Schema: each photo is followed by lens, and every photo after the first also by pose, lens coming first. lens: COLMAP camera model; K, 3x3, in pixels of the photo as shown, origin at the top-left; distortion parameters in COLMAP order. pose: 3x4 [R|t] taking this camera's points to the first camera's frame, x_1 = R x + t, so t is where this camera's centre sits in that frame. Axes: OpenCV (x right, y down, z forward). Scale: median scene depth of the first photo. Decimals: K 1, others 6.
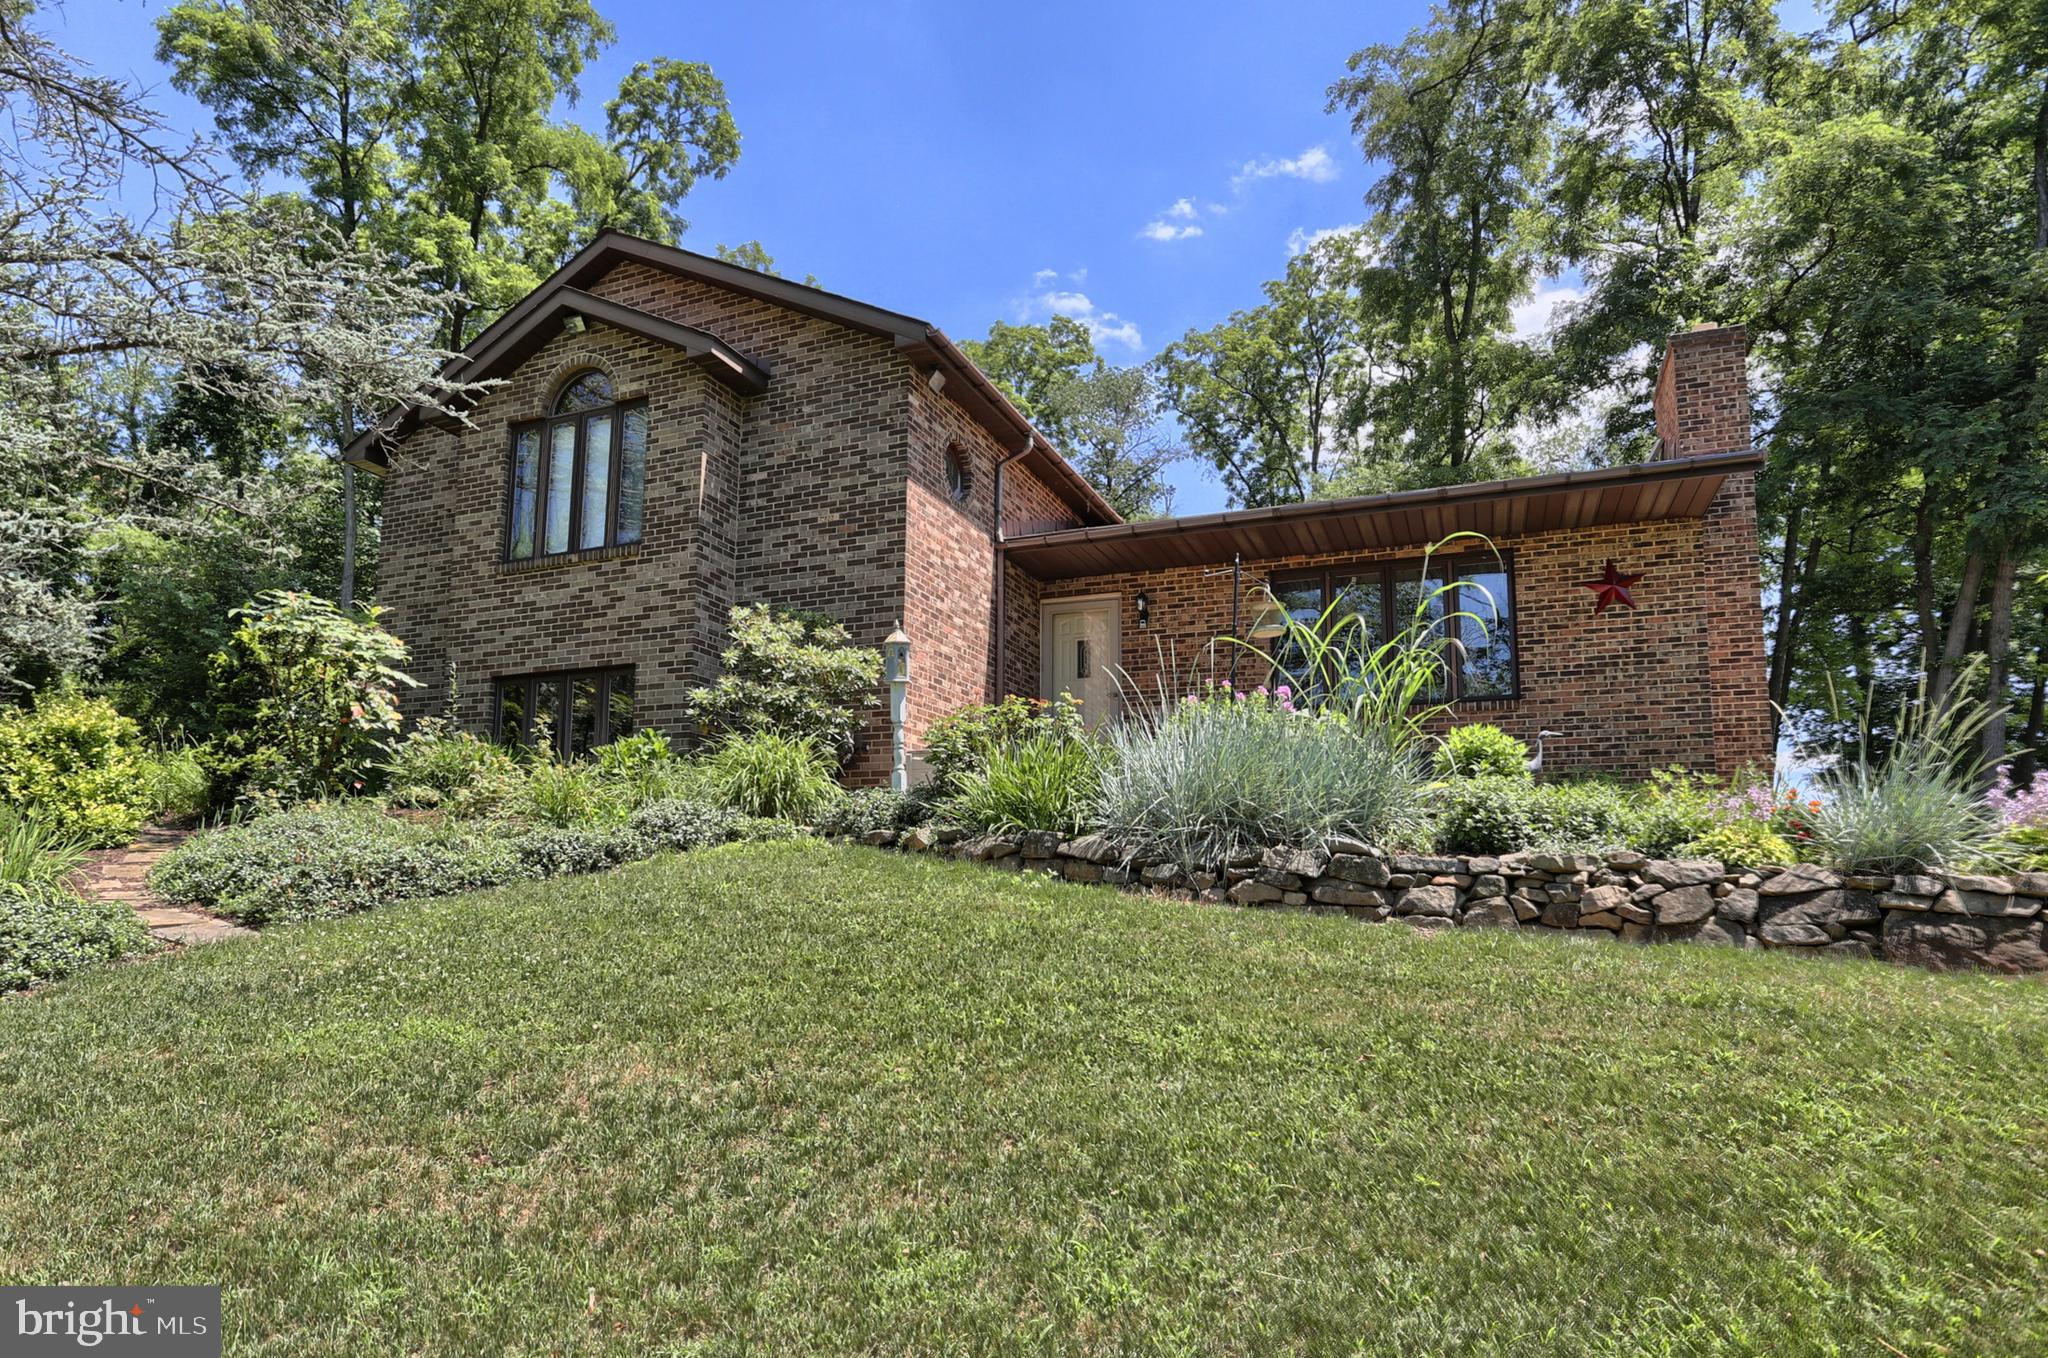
lens RADIAL K [[1174.6, 0, 958.9], [0, 1174.6, 770.3], [0, 0, 1]] dist [-0.049302, 0.023273]
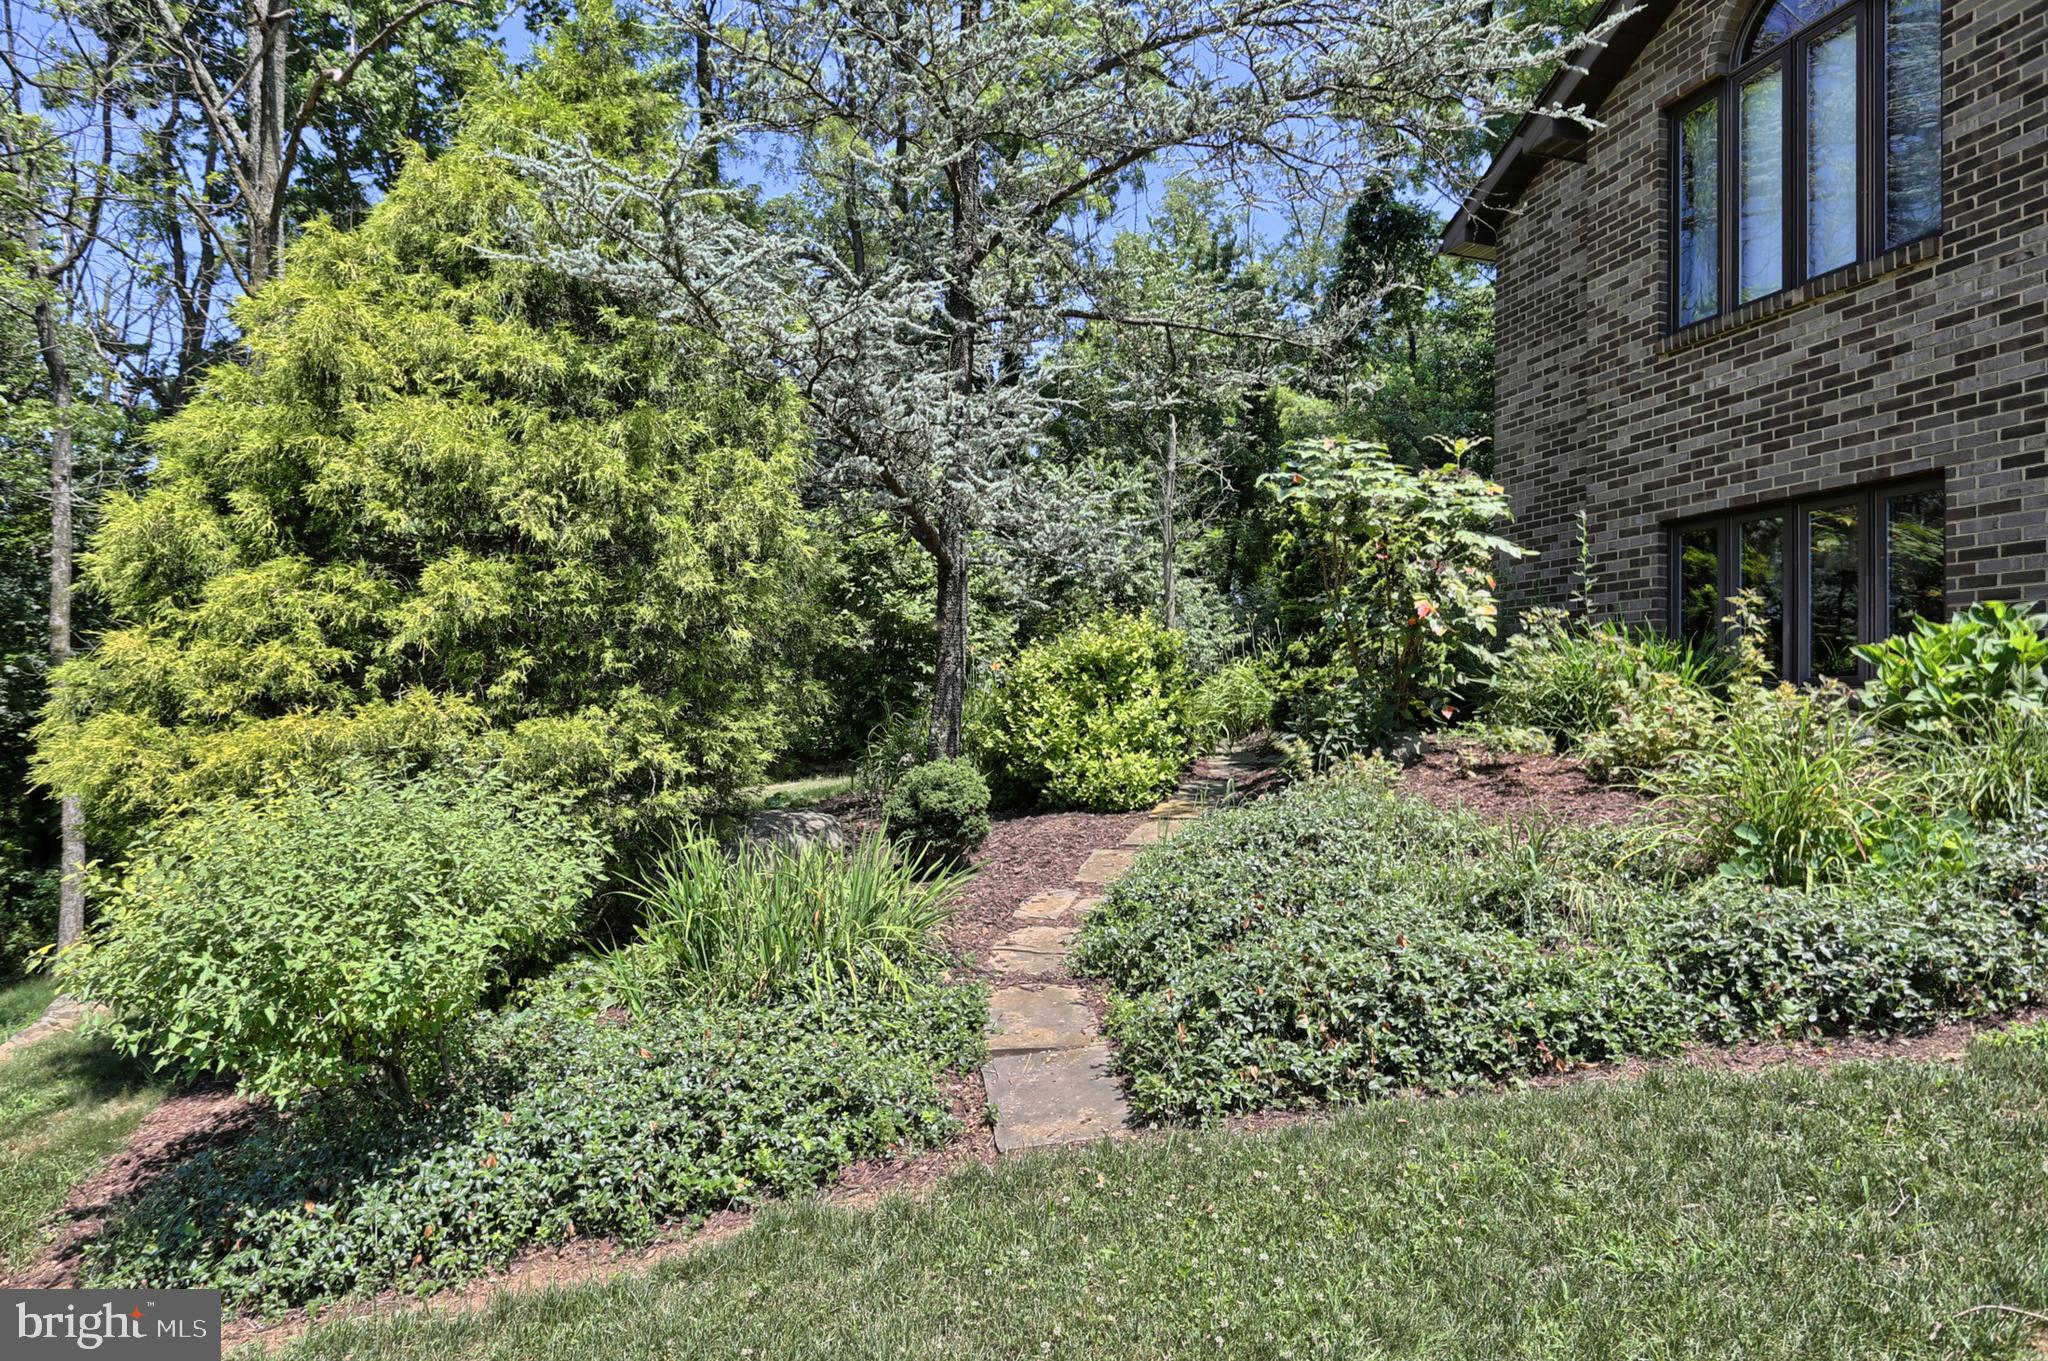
lens RADIAL K [[1214.5, 0, 978.5], [0, 1214.5, 643.9], [0, 0, 1]] dist [-0.053796, 0.033360]
pose [[0.590441, -0.033065, -0.806403, -0.105200], [0.059002, 0.998255, 0.002269, -0.039143], [0.804921, -0.048919, 0.591362, 0.335615]]
